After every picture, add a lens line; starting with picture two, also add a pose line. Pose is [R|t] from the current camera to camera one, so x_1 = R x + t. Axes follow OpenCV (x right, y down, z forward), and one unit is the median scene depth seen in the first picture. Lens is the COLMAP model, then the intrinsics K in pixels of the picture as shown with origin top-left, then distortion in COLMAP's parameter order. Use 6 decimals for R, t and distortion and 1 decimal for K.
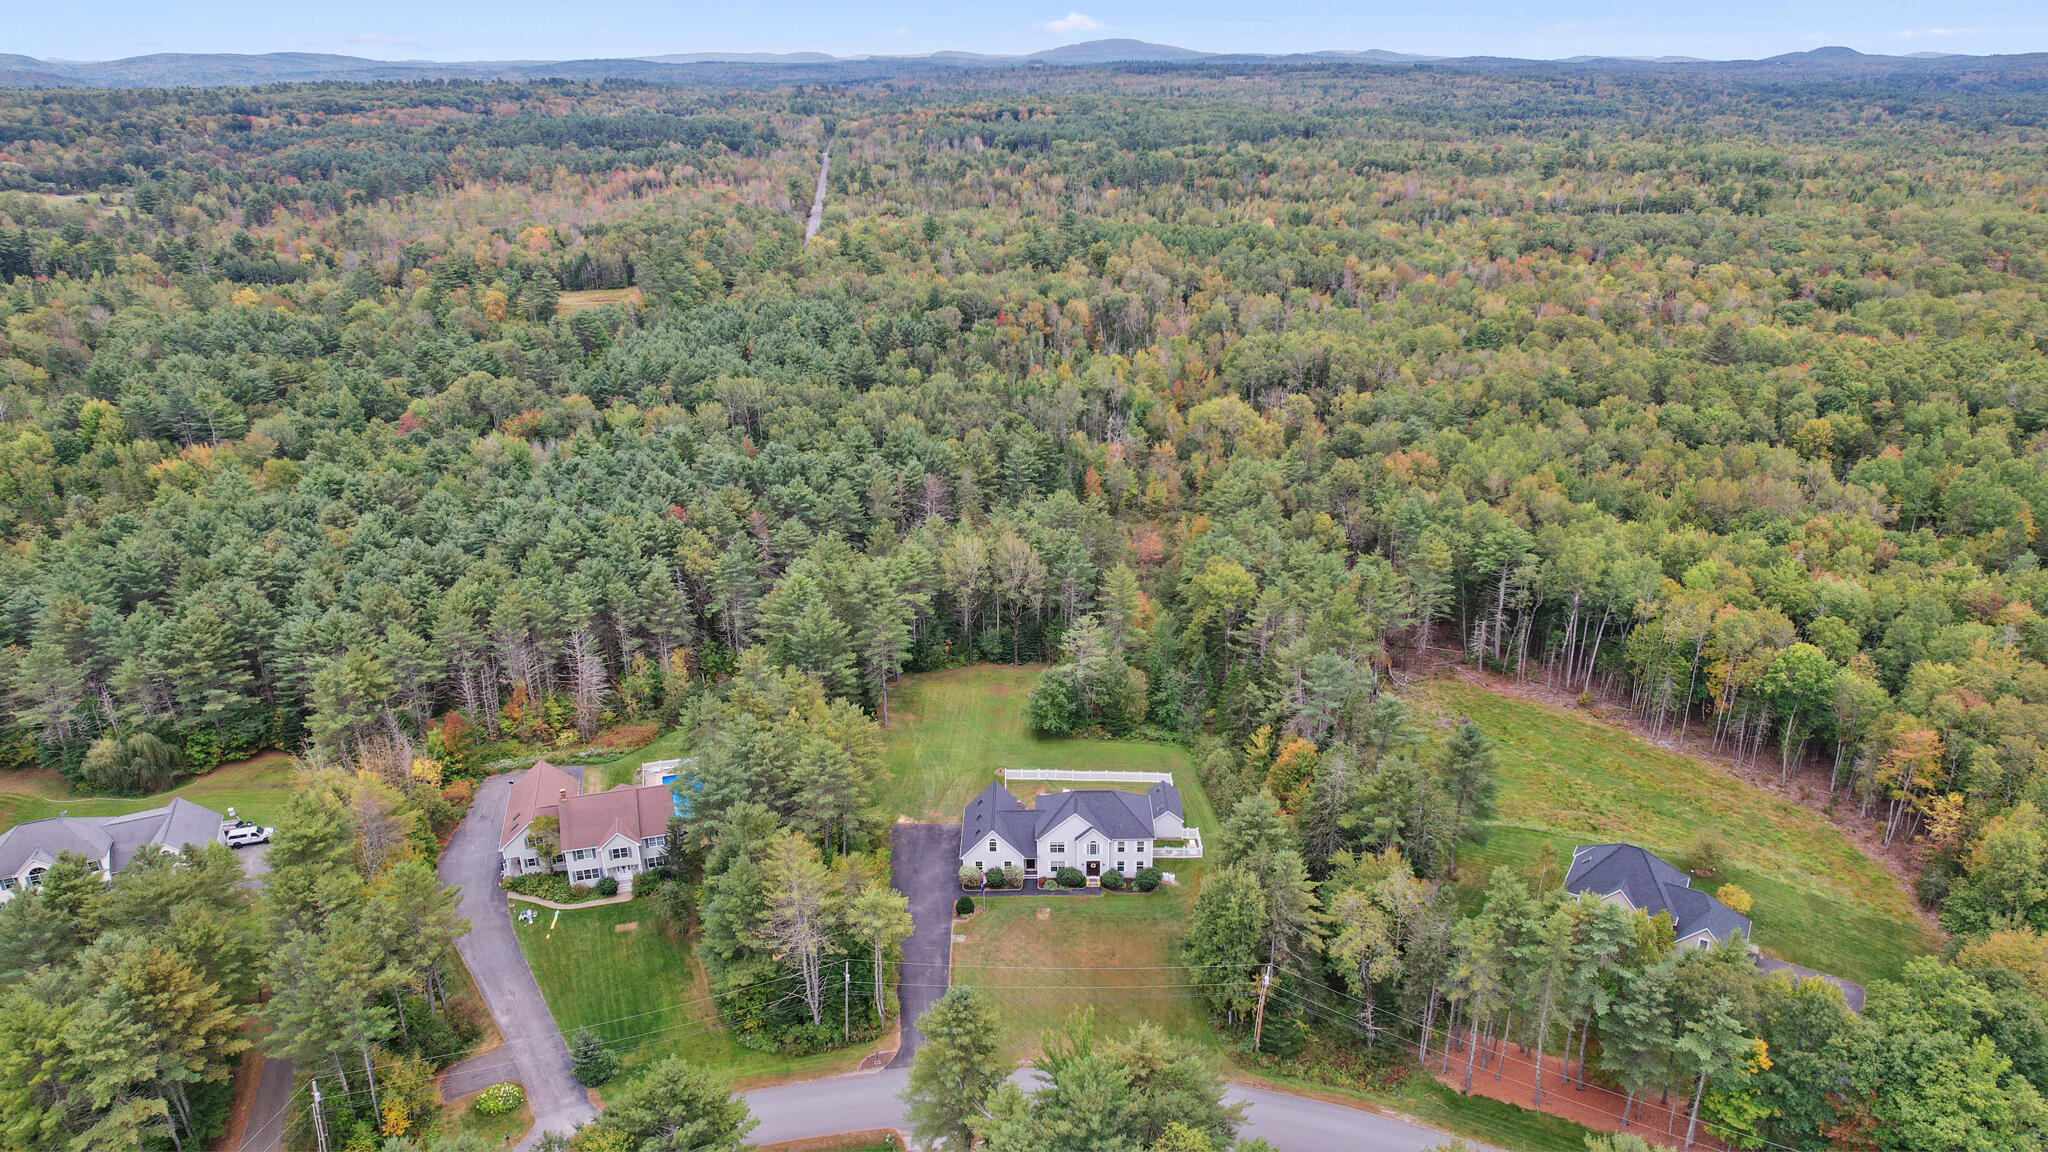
lens RADIAL K [[1363.0, 0, 993.7], [0, 1363.0, 568.5], [0, 0, 1]] dist [-0.075768, 0.073294]
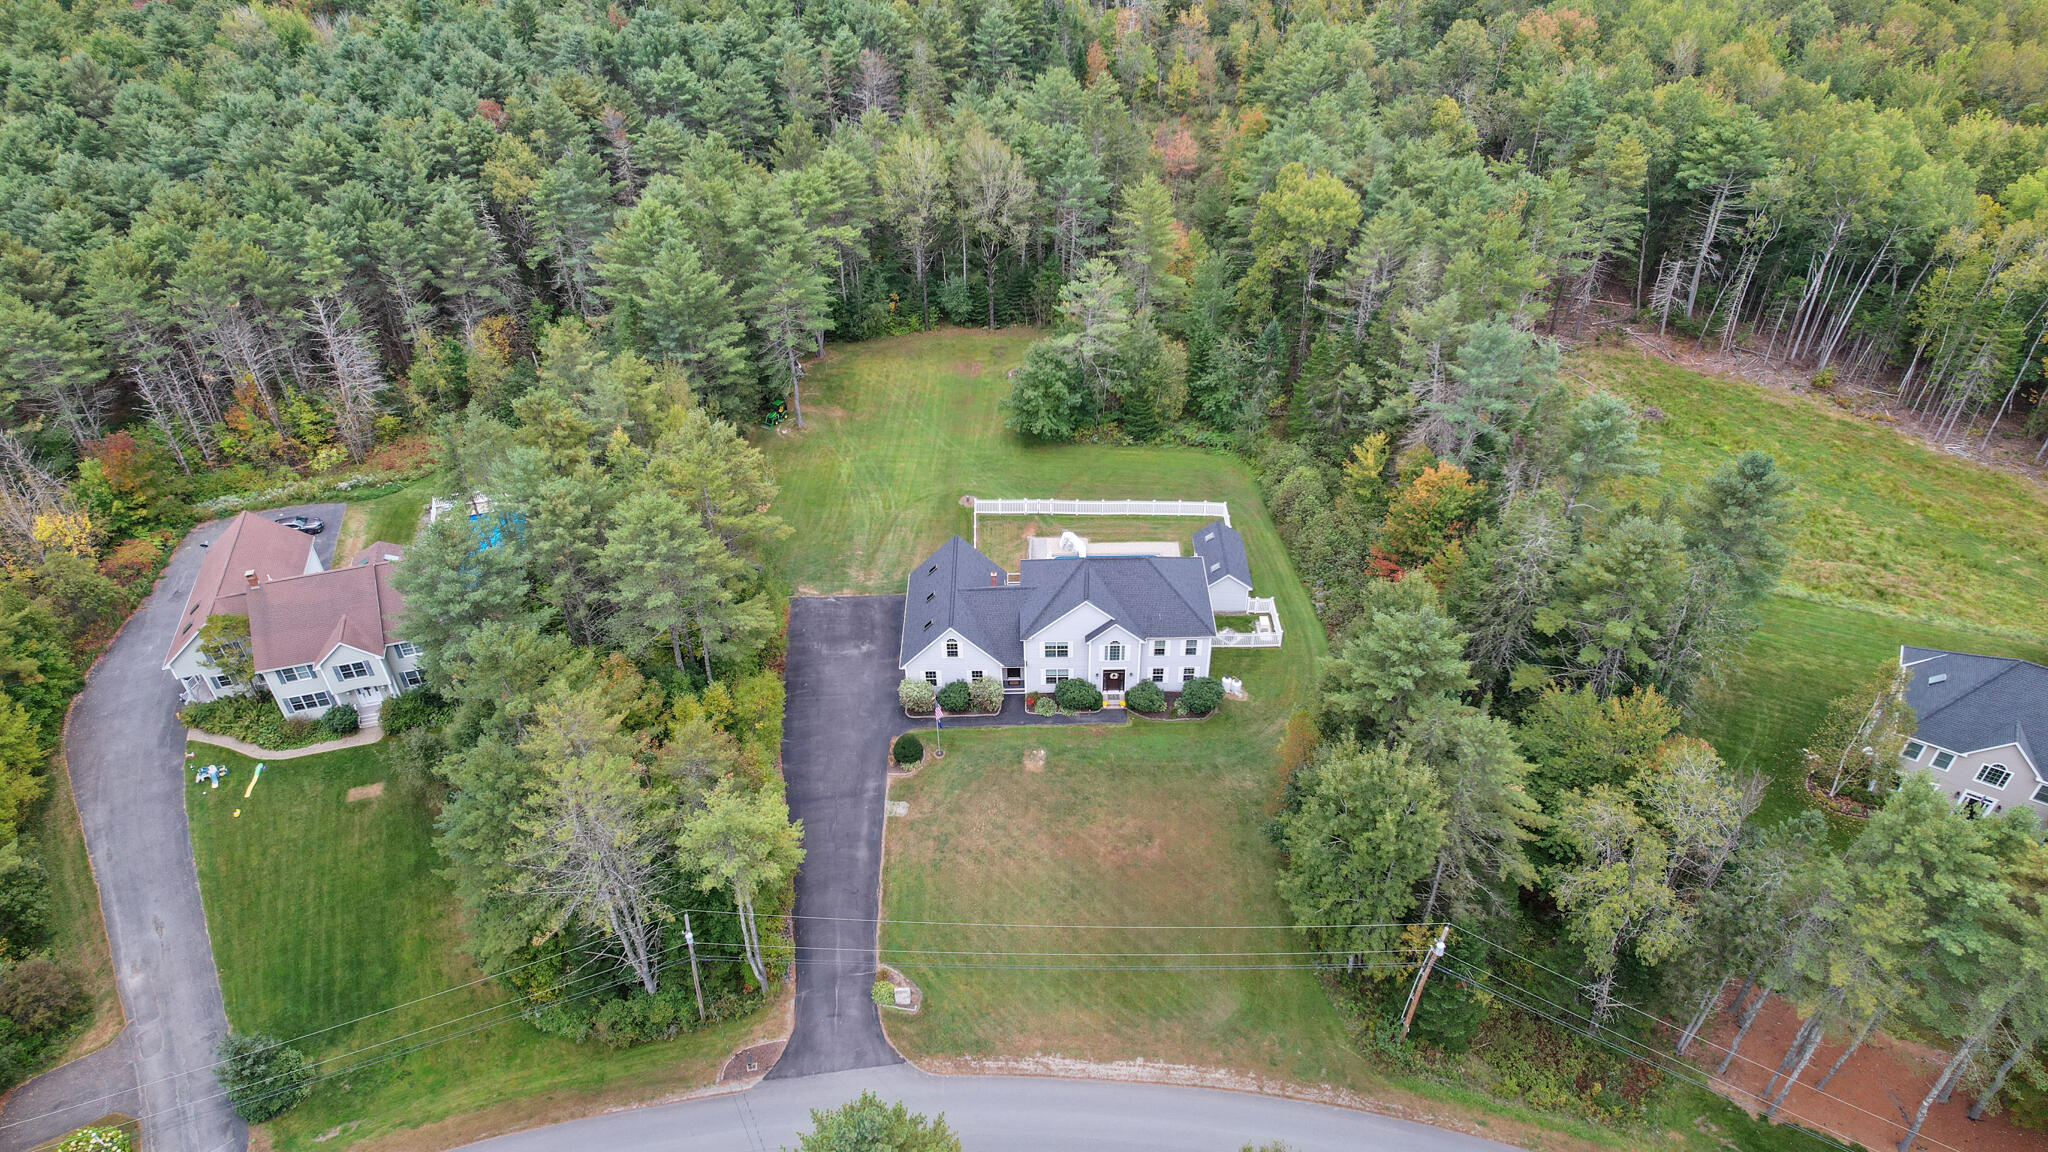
lens RADIAL K [[1363.0, 0, 993.7], [0, 1363.0, 568.5], [0, 0, 1]] dist [-0.075768, 0.073294]
pose [[0.999859, -0.015024, 0.007485, 0.011417], [0.012461, 0.963133, 0.268737, 0.002453], [-0.011247, -0.268606, 0.963184, 0.332564]]
